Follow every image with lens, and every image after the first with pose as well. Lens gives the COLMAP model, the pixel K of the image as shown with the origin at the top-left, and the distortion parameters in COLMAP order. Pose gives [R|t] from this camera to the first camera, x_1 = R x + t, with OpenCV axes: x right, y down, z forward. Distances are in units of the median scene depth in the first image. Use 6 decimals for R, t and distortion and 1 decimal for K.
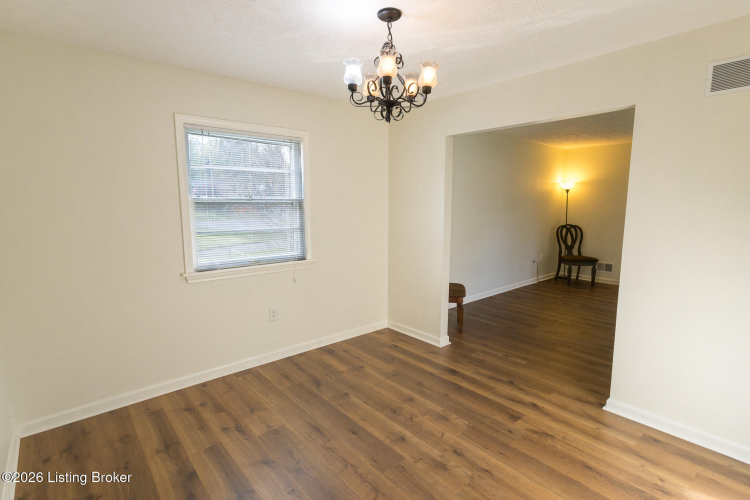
lens RADIAL K [[374.9, 0, 375.0], [0, 374.9, 250.0], [0, 0, 1]] dist [0.005431, 0.000598]
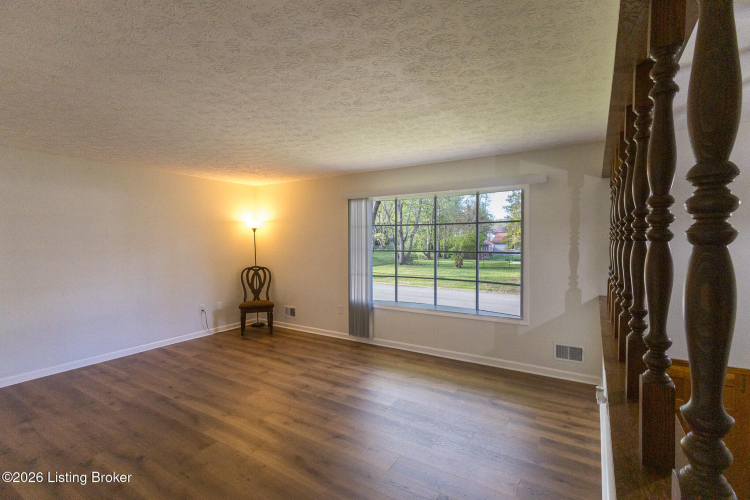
lens RADIAL K [[351.2, 0, 371.2], [0, 351.2, 250.8], [0, 0, 1]] dist [0.002325, 0.000164]
pose [[0.959829, -0.014654, 0.280204, 0.551541], [0.041703, 0.994994, -0.090813, -0.016257], [-0.277471, 0.098850, 0.955635, 0.101535]]
